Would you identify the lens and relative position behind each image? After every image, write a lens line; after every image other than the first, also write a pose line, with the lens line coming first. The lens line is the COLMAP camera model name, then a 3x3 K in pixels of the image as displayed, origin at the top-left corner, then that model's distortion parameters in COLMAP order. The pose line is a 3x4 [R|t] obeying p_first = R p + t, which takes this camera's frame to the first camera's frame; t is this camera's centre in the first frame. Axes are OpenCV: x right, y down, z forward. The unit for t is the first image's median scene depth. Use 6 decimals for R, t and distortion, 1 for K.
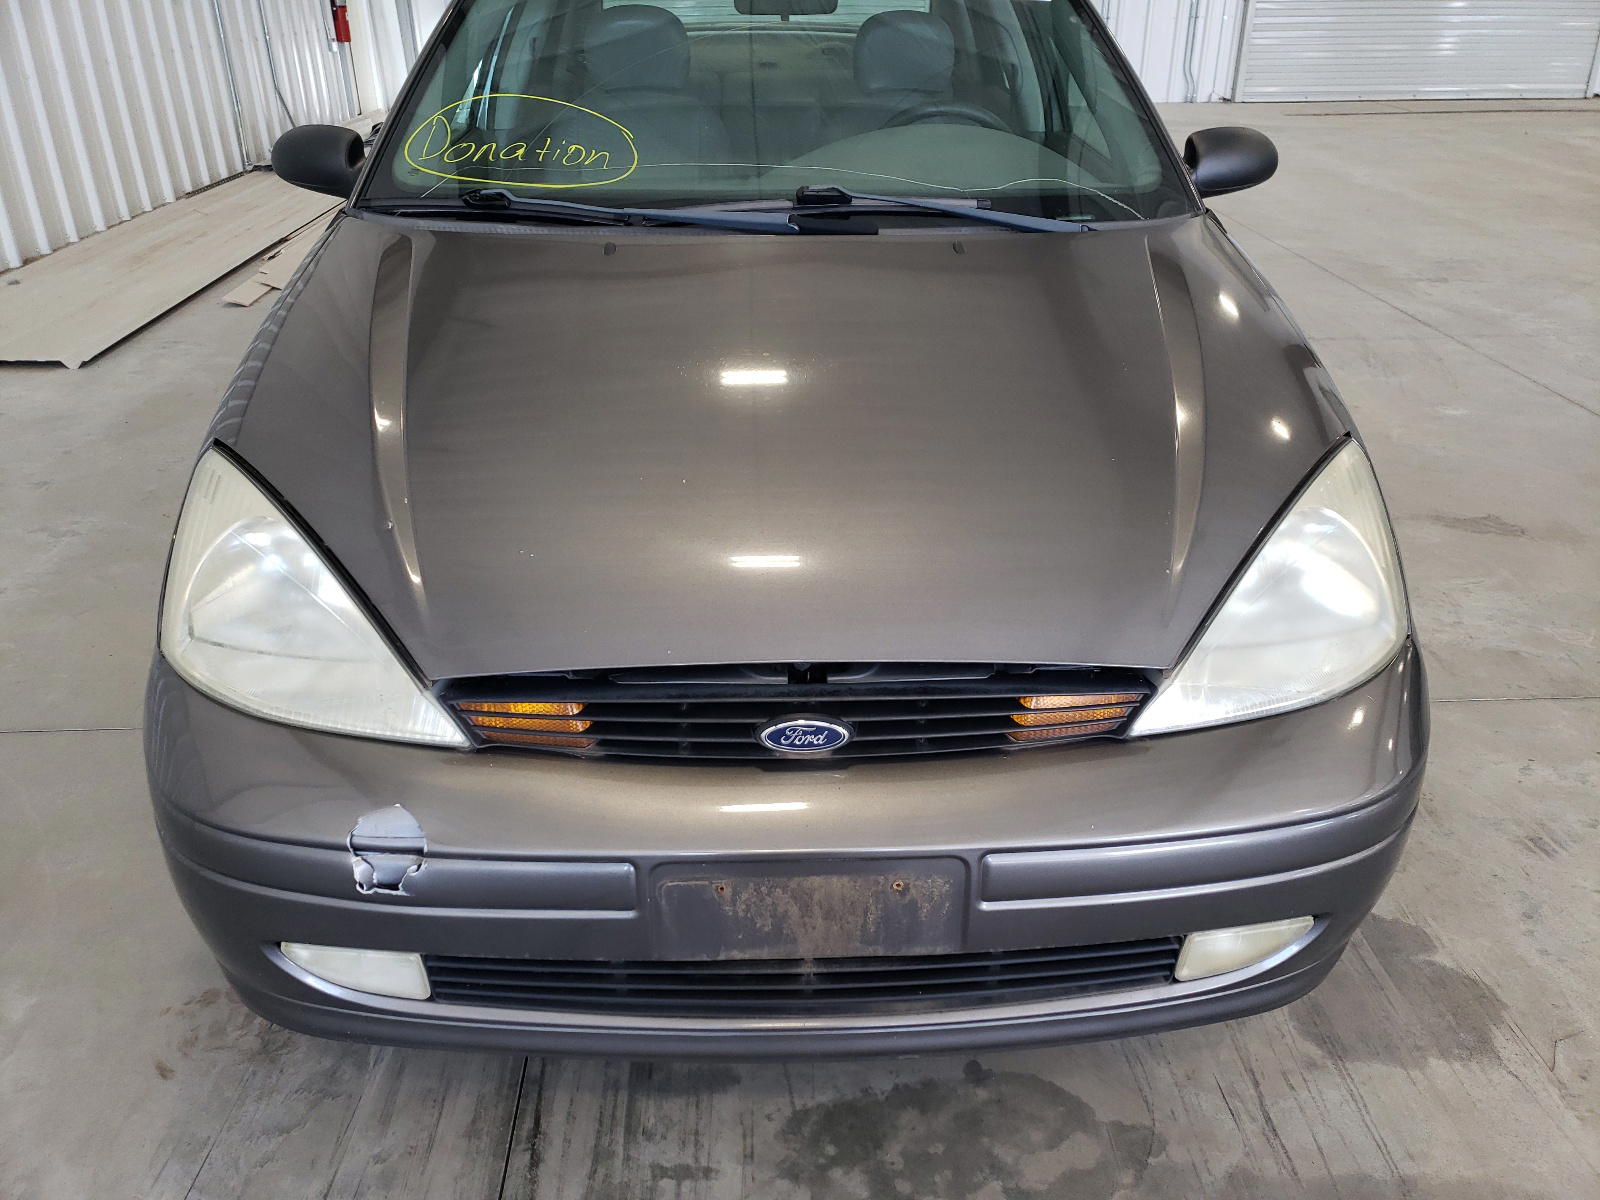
lens RADIAL K [[1243.6, 0, 816.2], [0, 1243.6, 601.6], [0, 0, 1]] dist [0.011572, -0.003798]
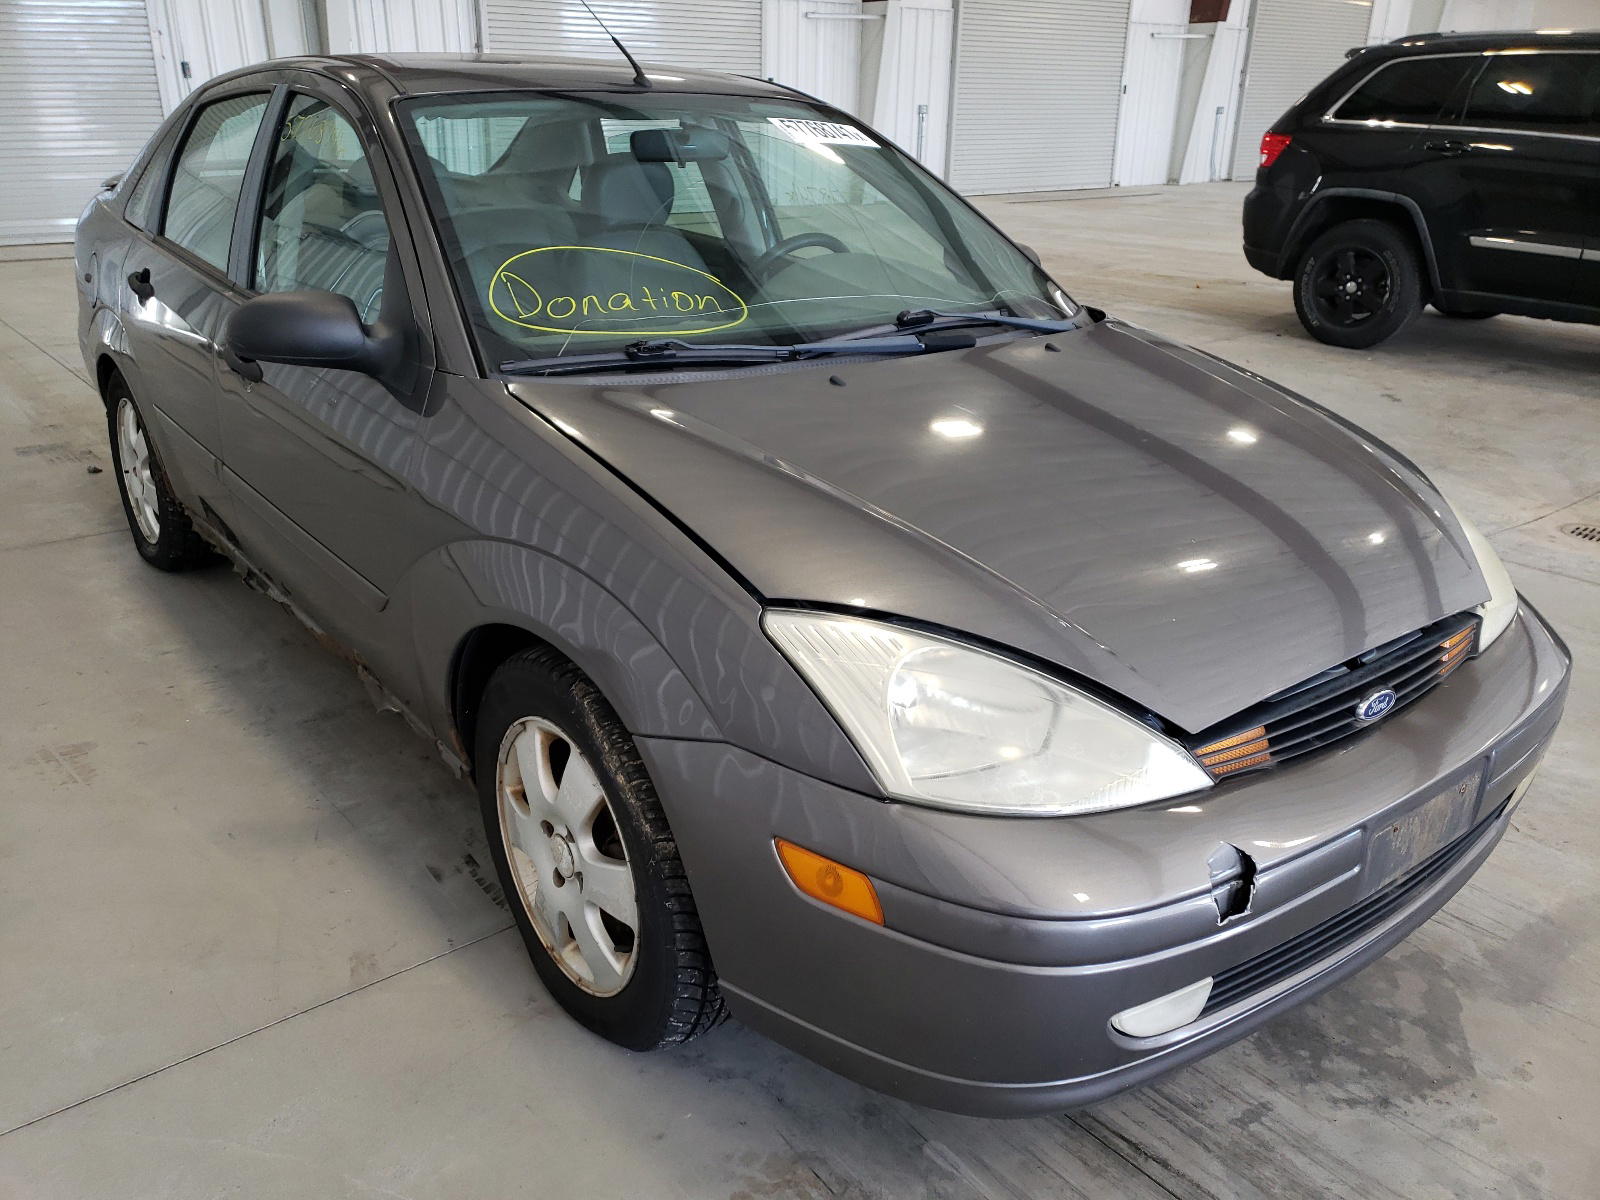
lens RADIAL K [[1243.6, 0, 792.1], [0, 1243.6, 607.4], [0, 0, 1]] dist [0.011572, -0.003798]
pose [[0.818679, -0.209756, 0.534572, -0.977575], [0.247710, 0.968834, 0.000792, -0.120590], [-0.518078, 0.131771, 0.845122, 0.149259]]
